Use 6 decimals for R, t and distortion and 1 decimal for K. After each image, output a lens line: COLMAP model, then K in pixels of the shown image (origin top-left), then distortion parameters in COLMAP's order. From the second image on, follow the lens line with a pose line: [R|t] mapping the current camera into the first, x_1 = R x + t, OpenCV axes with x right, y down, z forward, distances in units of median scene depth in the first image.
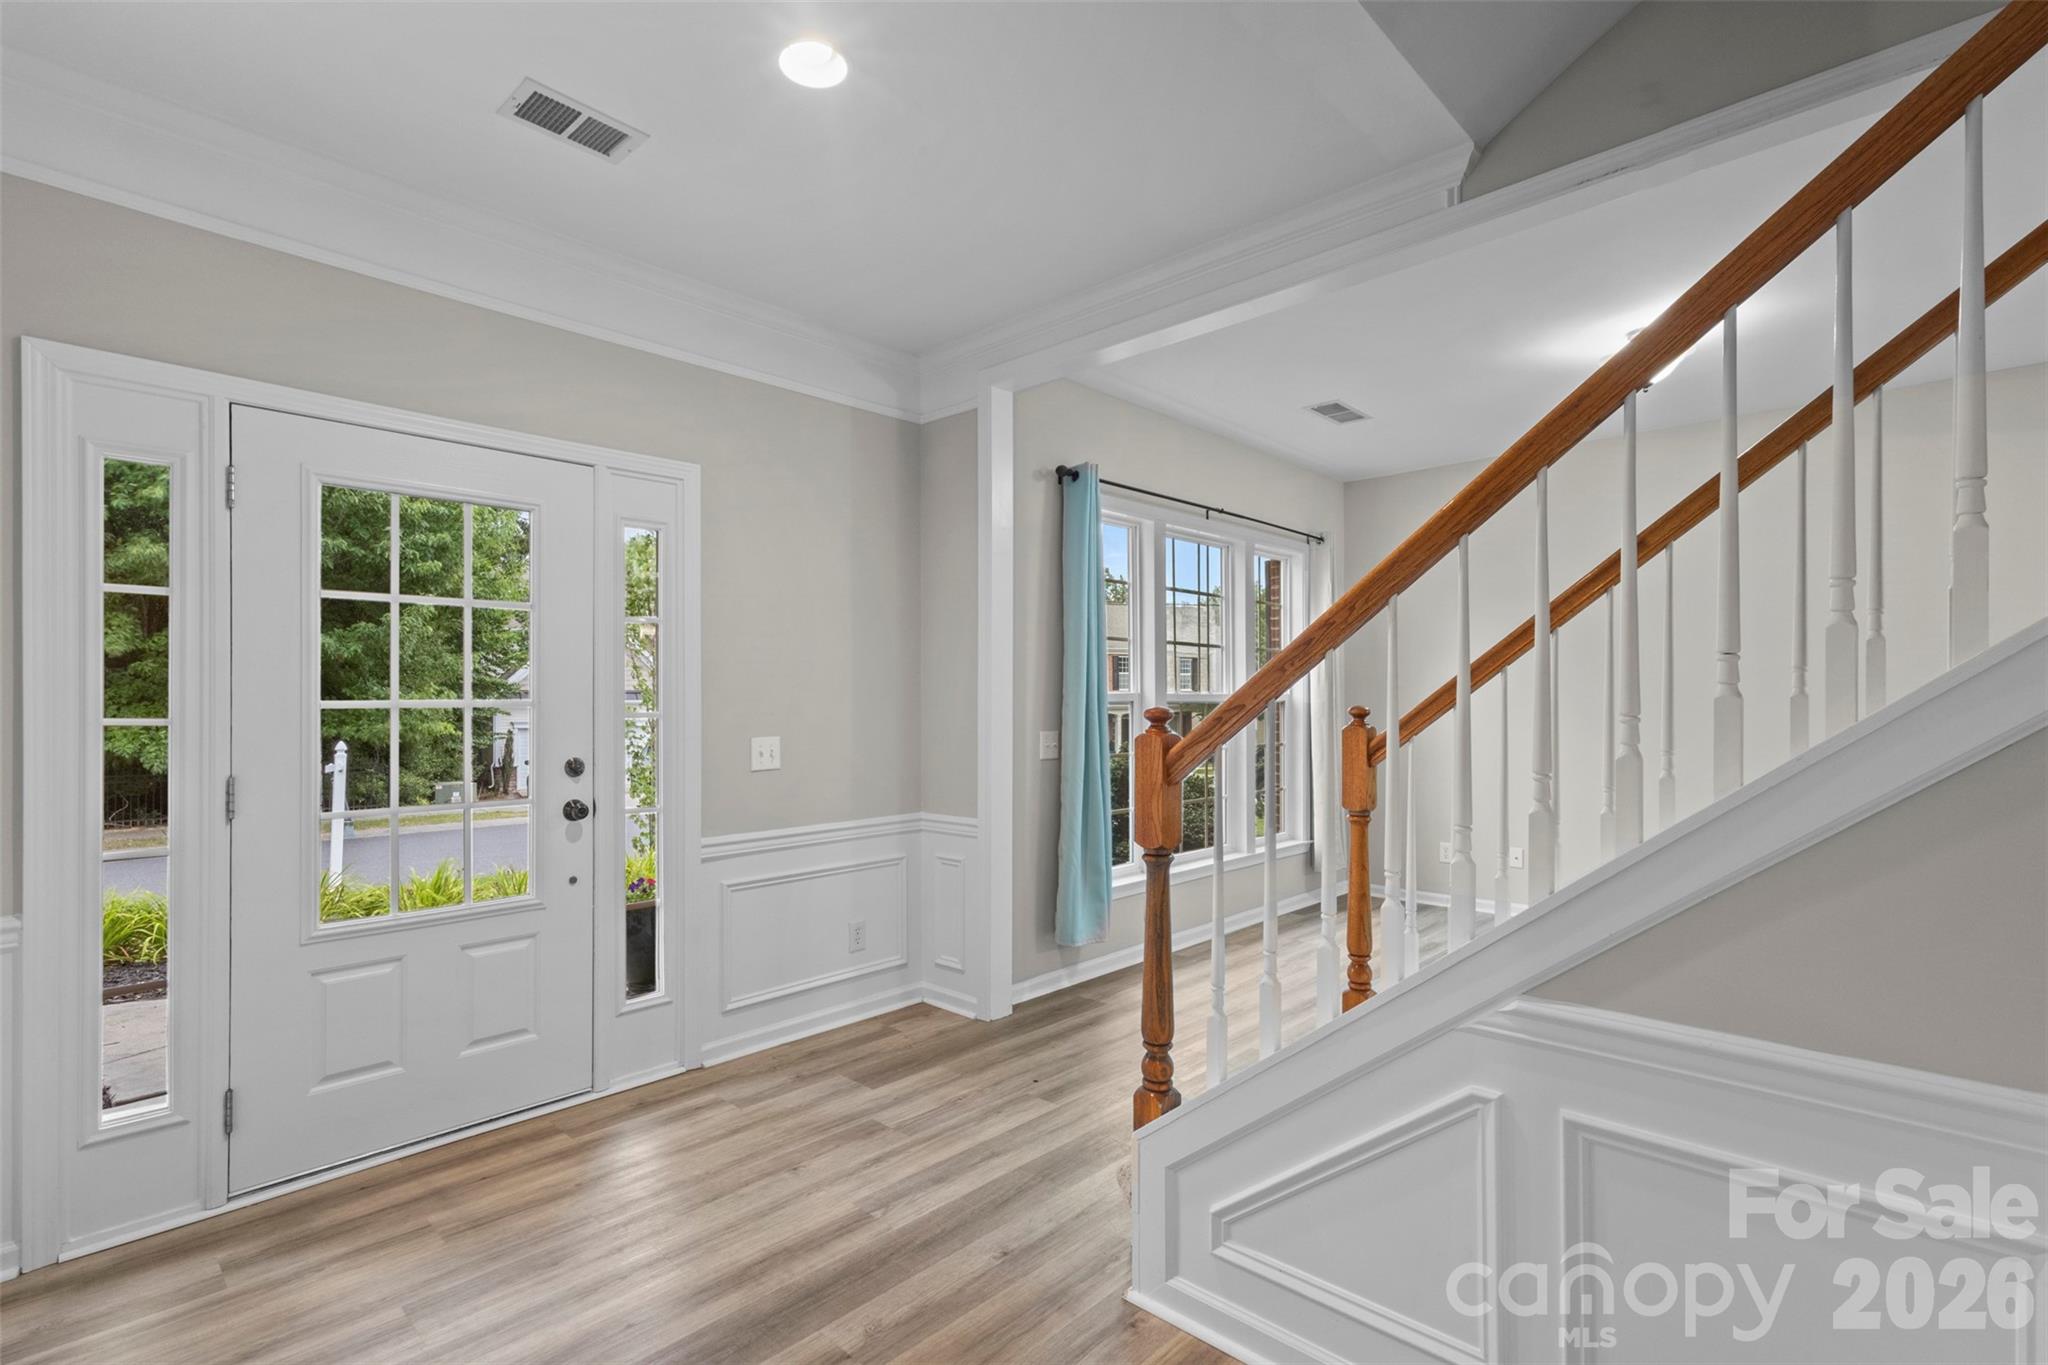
lens RADIAL K [[949.4, 0, 1026.9], [0, 949.4, 687.8], [0, 0, 1]] dist [0.004977, 0.000373]
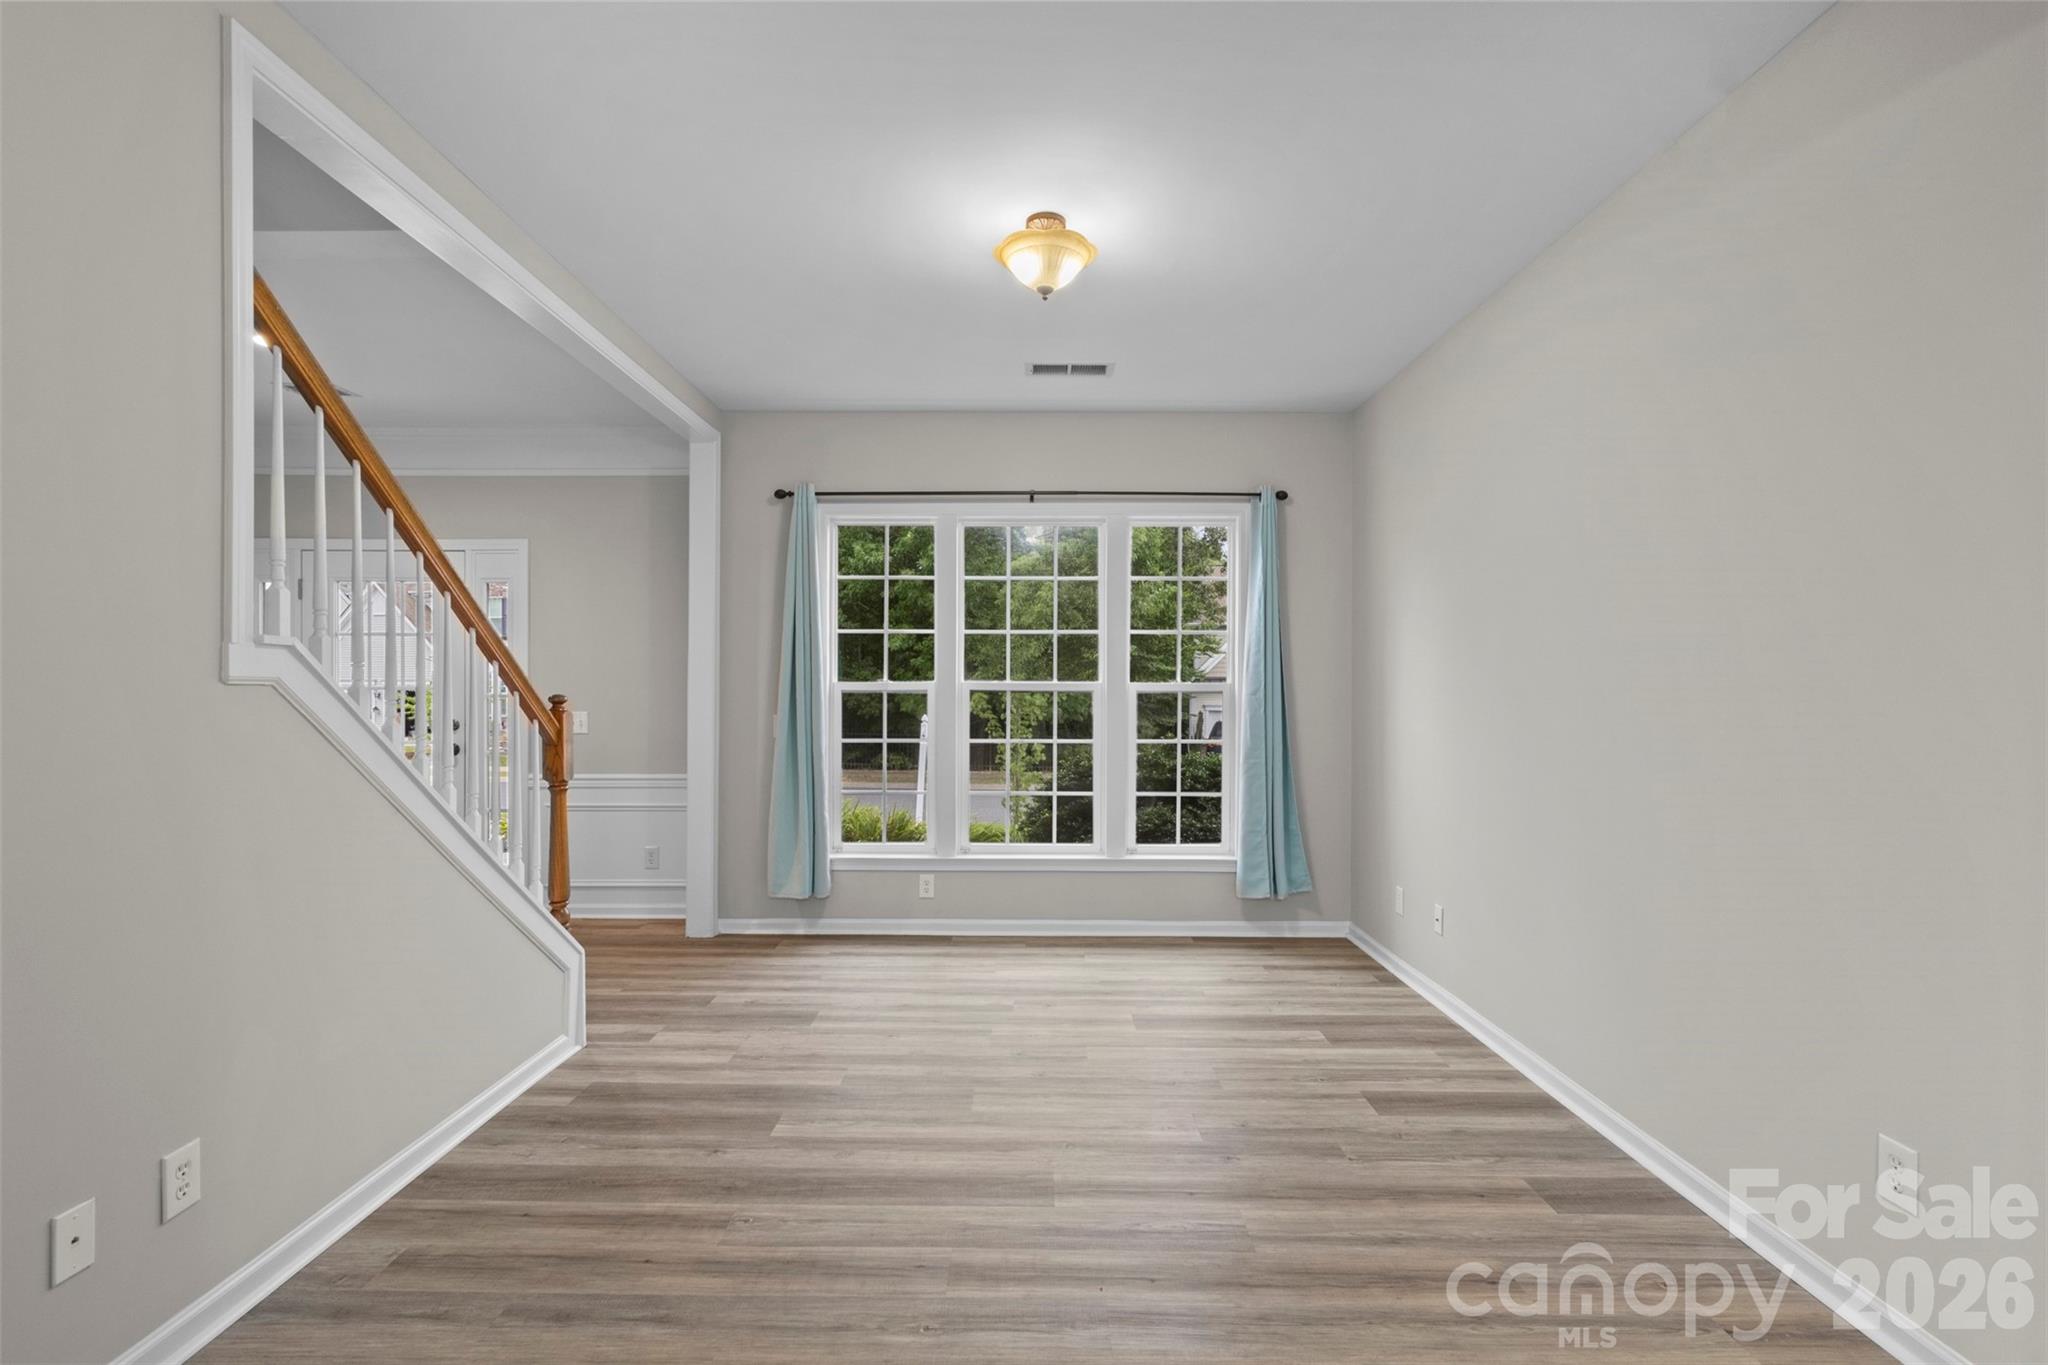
lens RADIAL K [[949.4, 0, 1024.7], [0, 949.4, 692.9], [0, 0, 1]] dist [0.004977, 0.000373]
pose [[0.686991, 0.011958, -0.726568, 1.007904], [0.003564, 0.999797, 0.019824, -0.004864], [0.726657, -0.016209, 0.686809, 0.373008]]
